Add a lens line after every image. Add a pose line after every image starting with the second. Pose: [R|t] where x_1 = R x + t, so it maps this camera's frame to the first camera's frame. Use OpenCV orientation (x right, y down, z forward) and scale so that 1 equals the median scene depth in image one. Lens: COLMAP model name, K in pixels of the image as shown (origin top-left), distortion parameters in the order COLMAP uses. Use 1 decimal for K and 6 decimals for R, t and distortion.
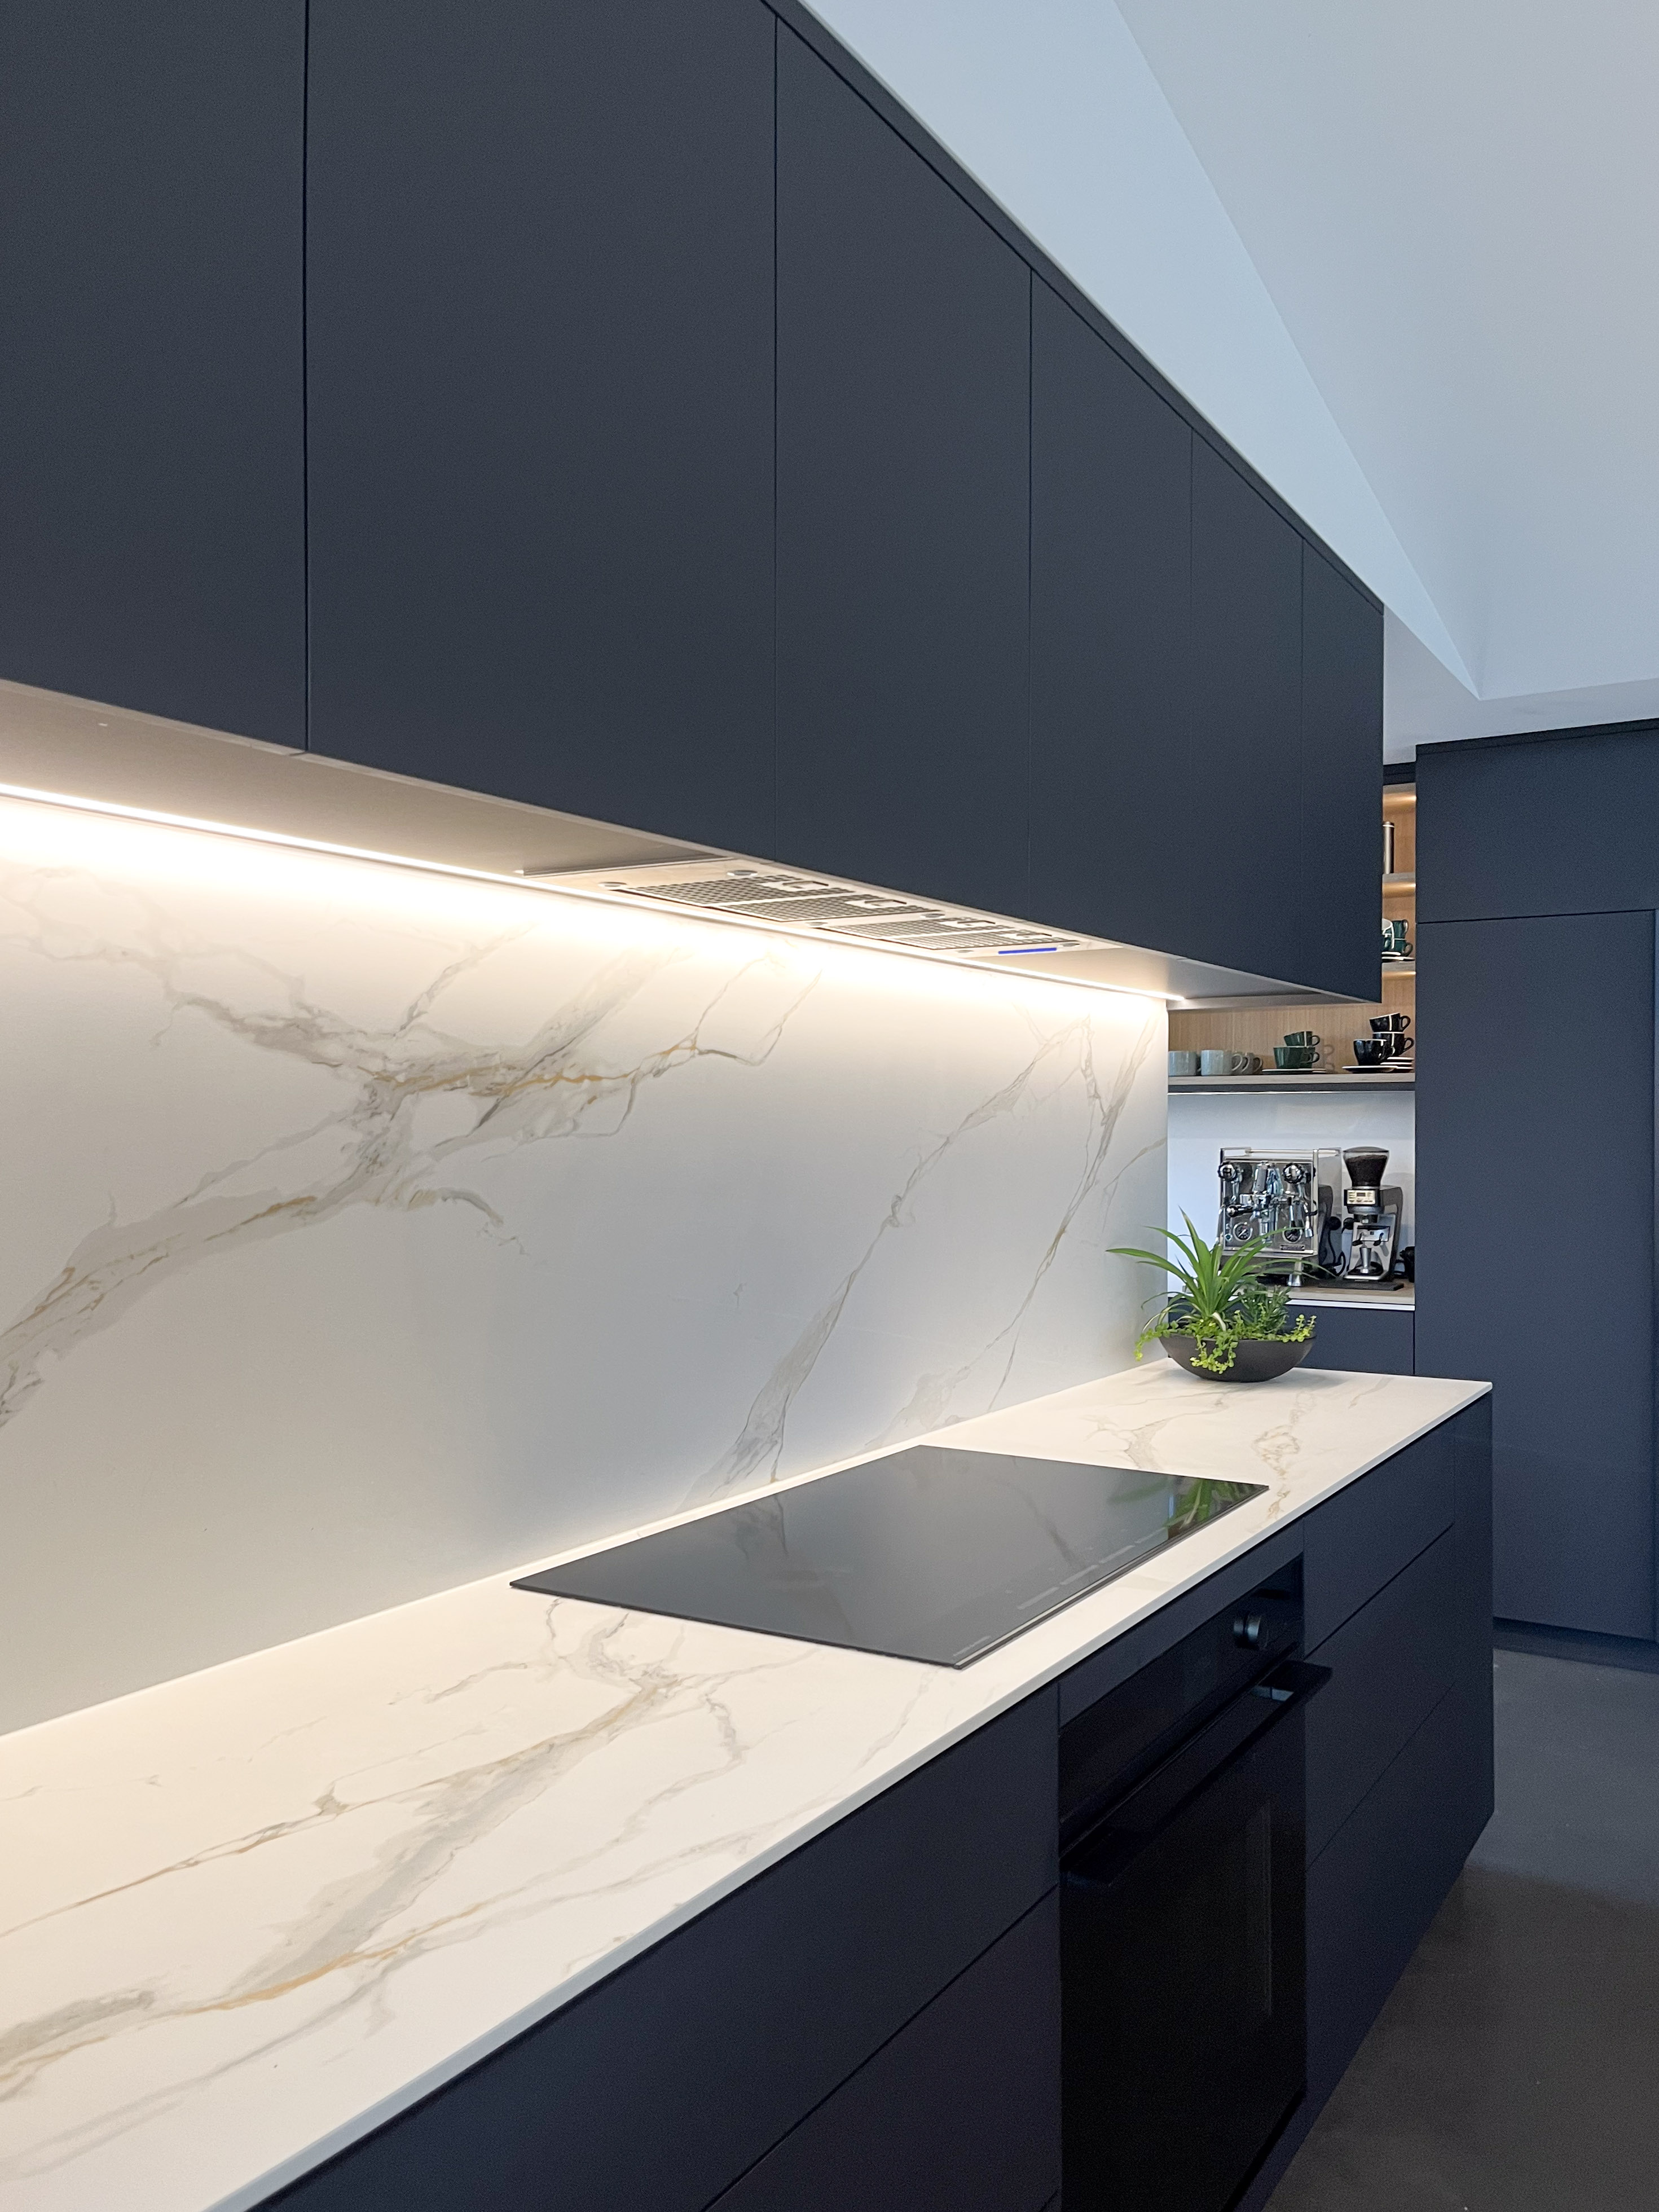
lens RADIAL K [[1733.3, 0, 829.5], [0, 1733.3, 1106.0], [0, 0, 1]] dist [0.029707, -0.003443]
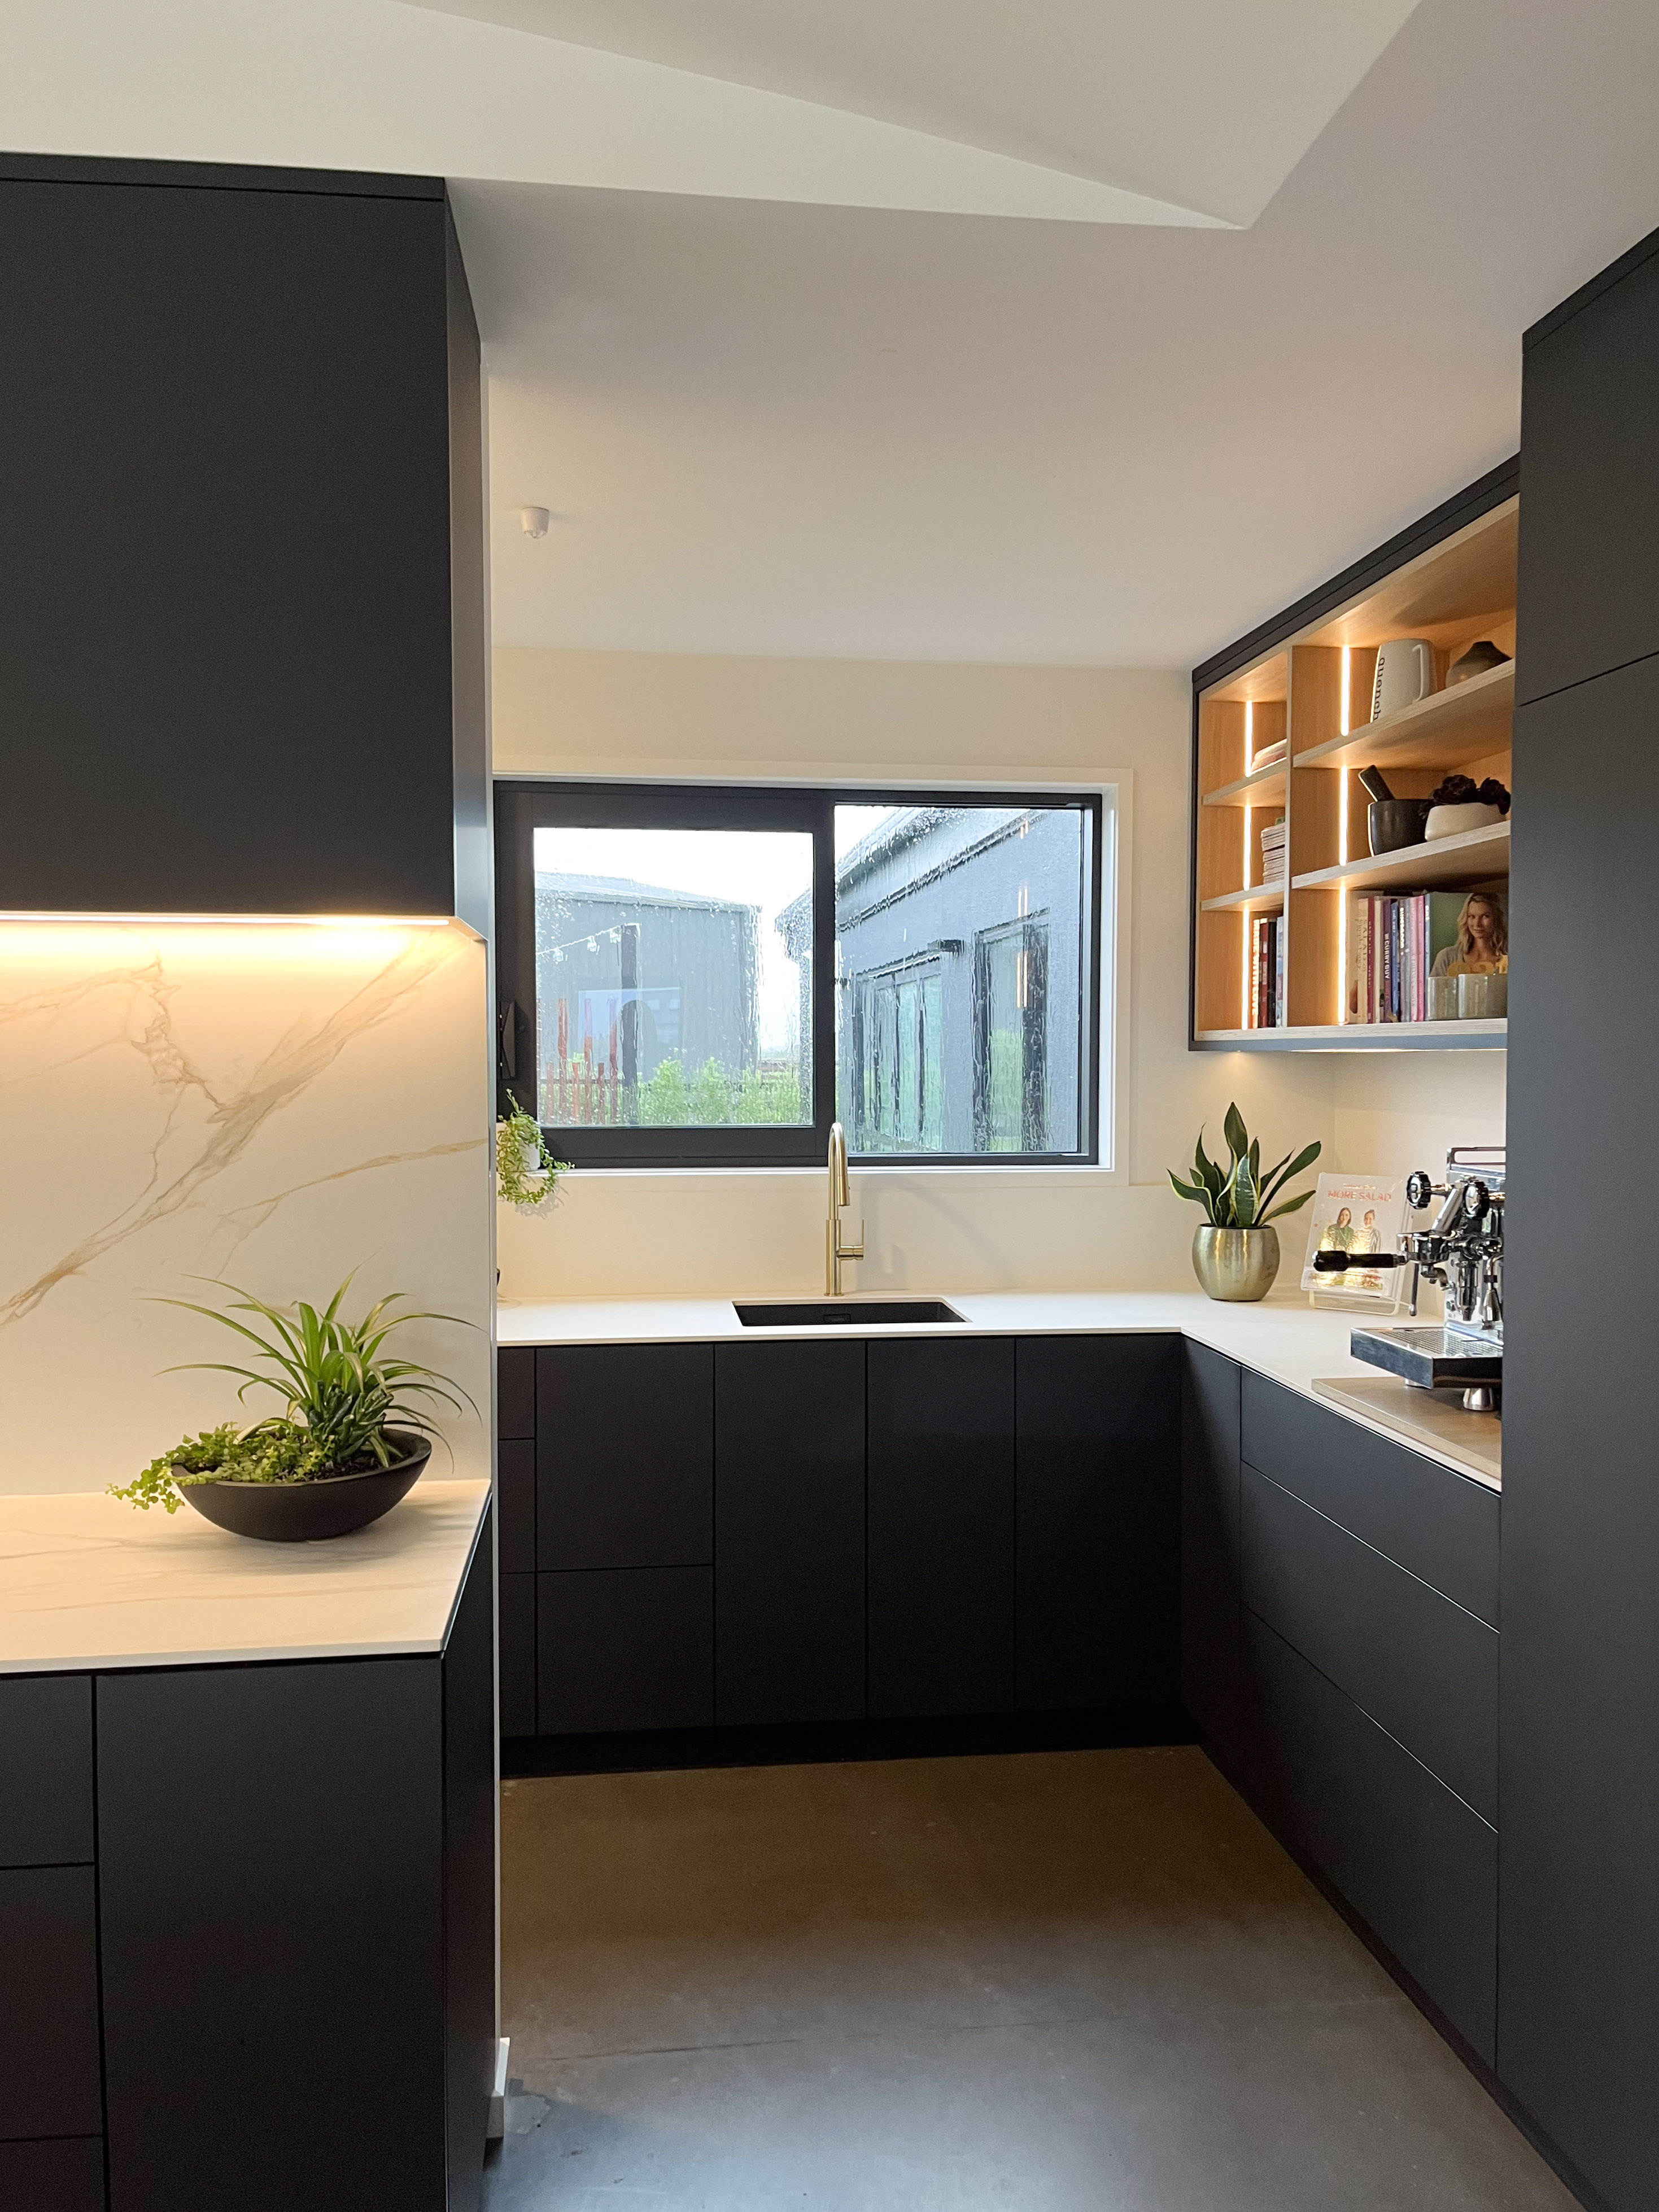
lens RADIAL K [[1733.3, 0, 829.5], [0, 1733.3, 1106.0], [0, 0, 1]] dist [0.029707, -0.003443]
pose [[0.633975, 0.031173, -0.772725, 0.887496], [0.007329, 0.998900, 0.046310, -0.026560], [0.773319, -0.035022, 0.633049, 0.796836]]
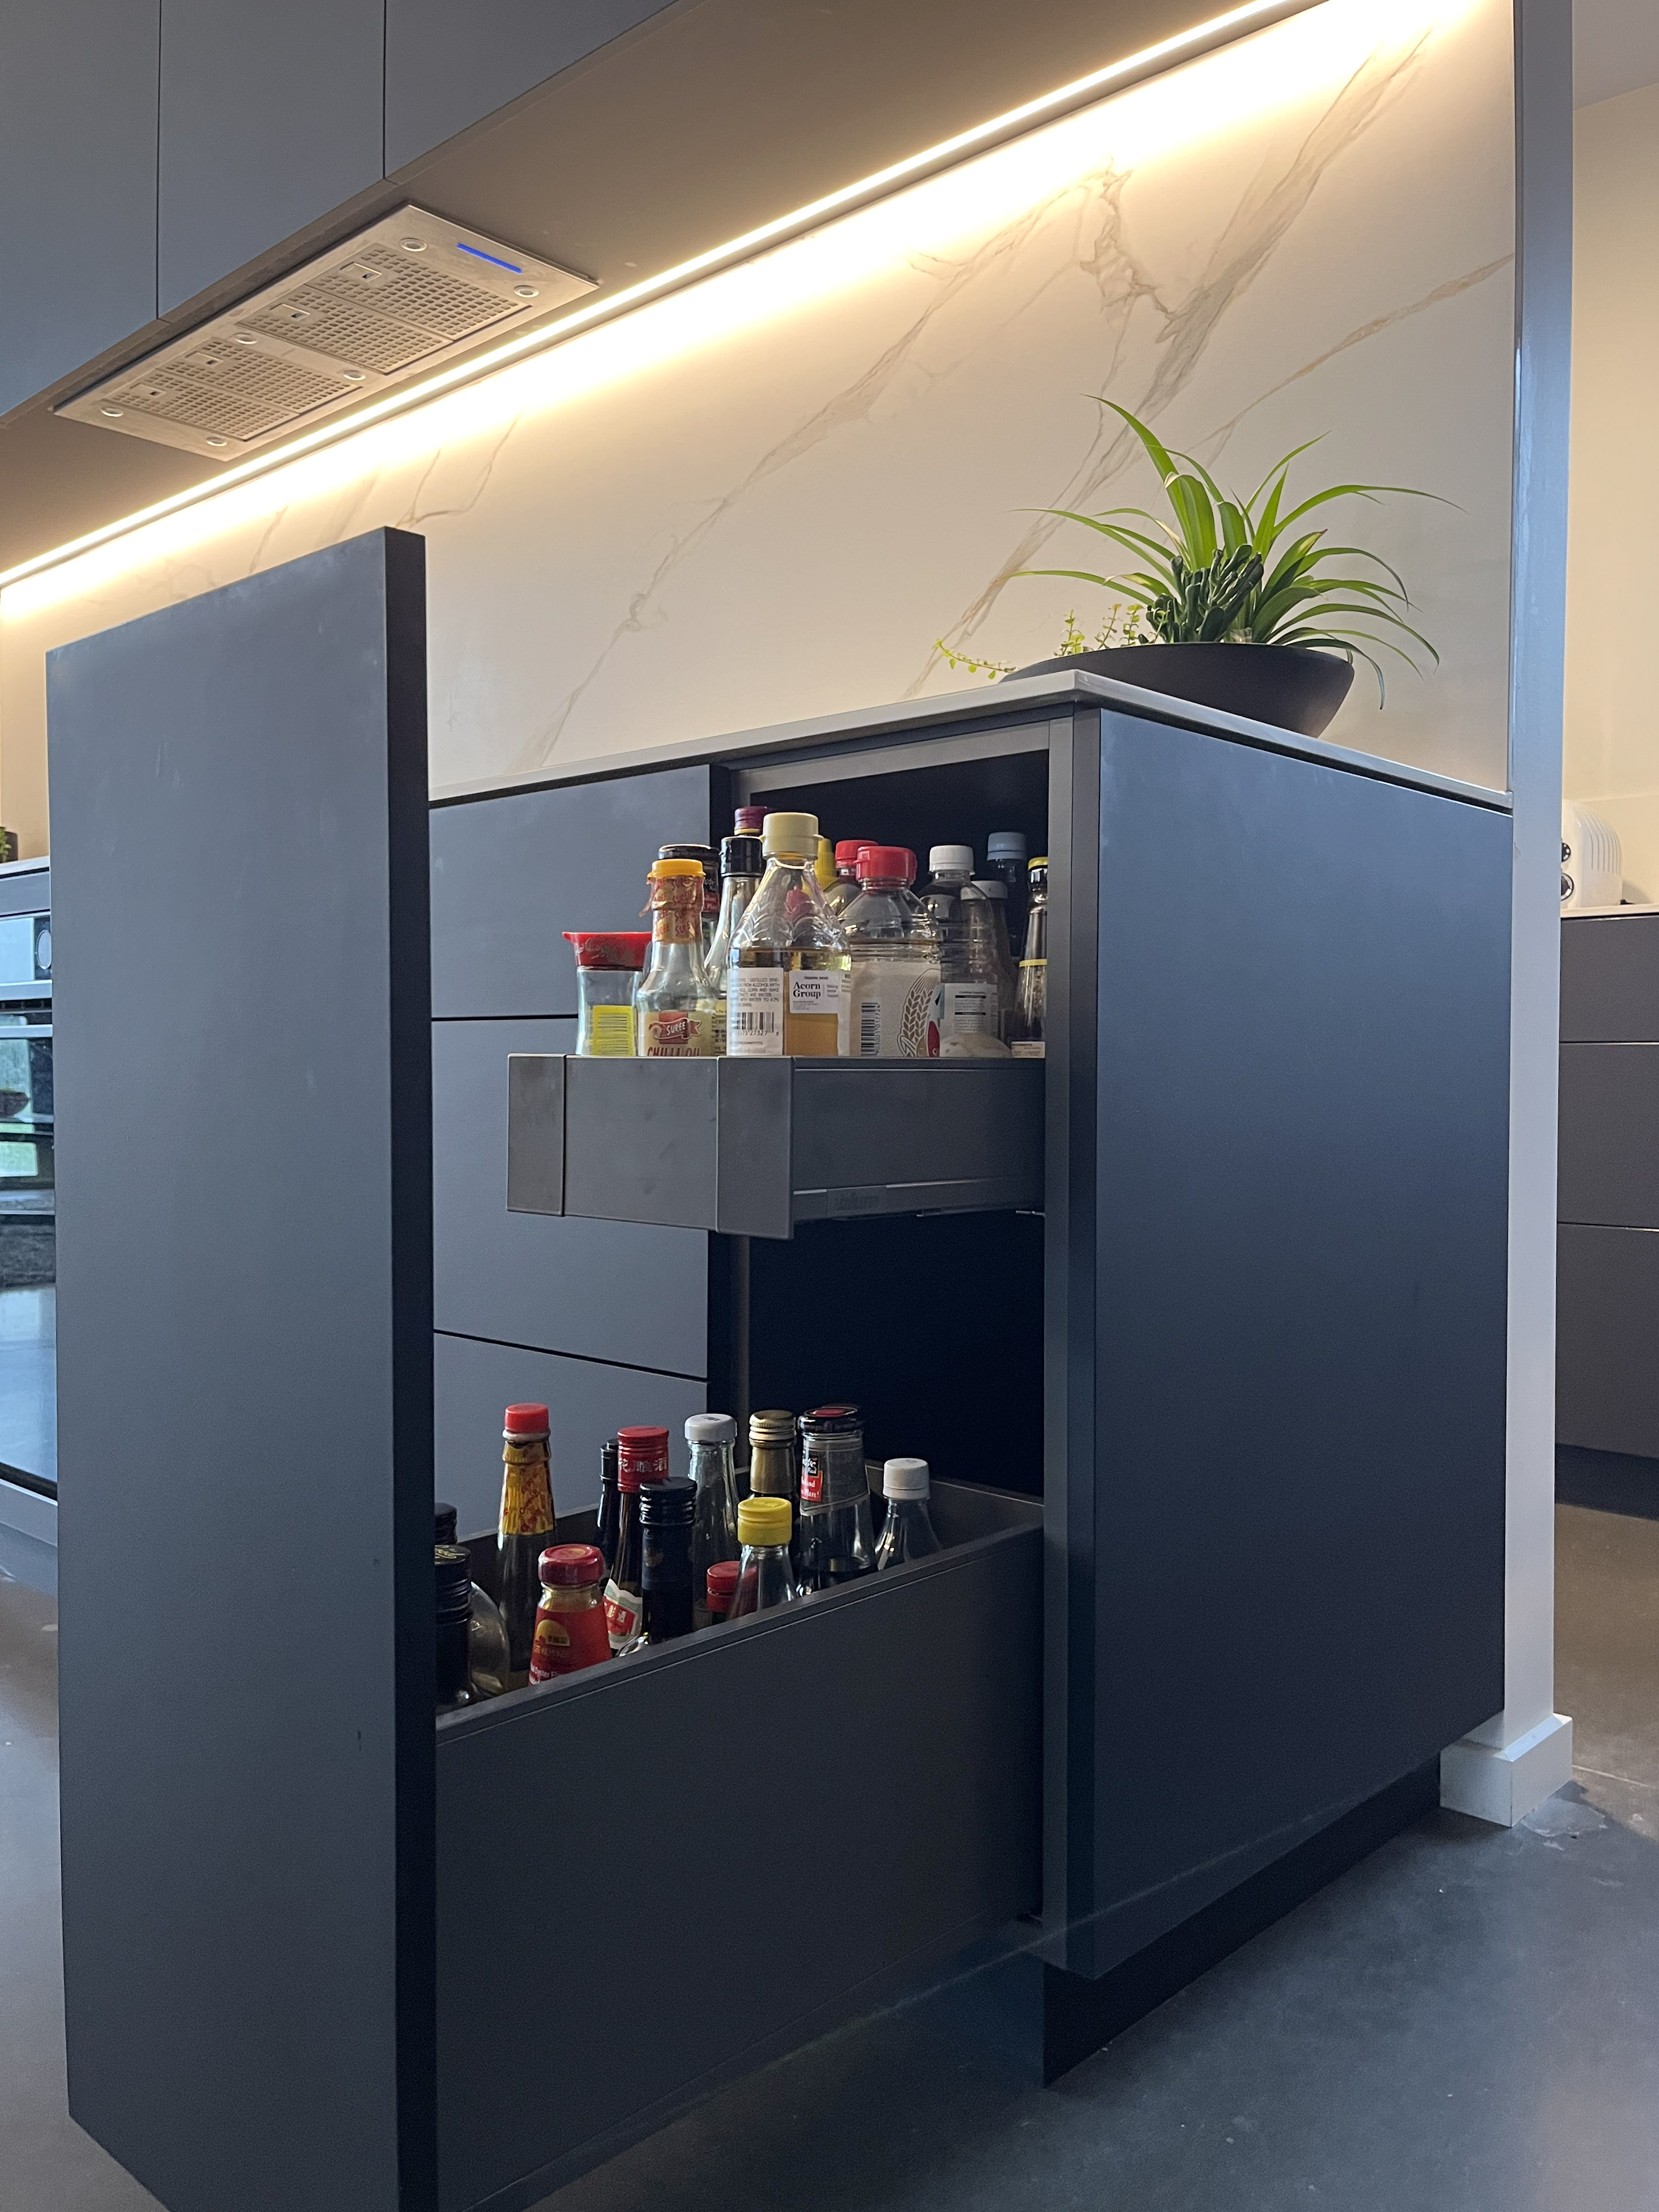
lens RADIAL K [[1733.2, 0, 829.5], [0, 1733.2, 1106.0], [0, 0, 1]] dist [0.029707, -0.003443]
pose [[-0.197895, 0.022160, -0.979973, 0.735119], [0.004177, 0.999754, 0.021763, 0.242341], [0.980214, 0.000213, -0.197939, 1.062474]]
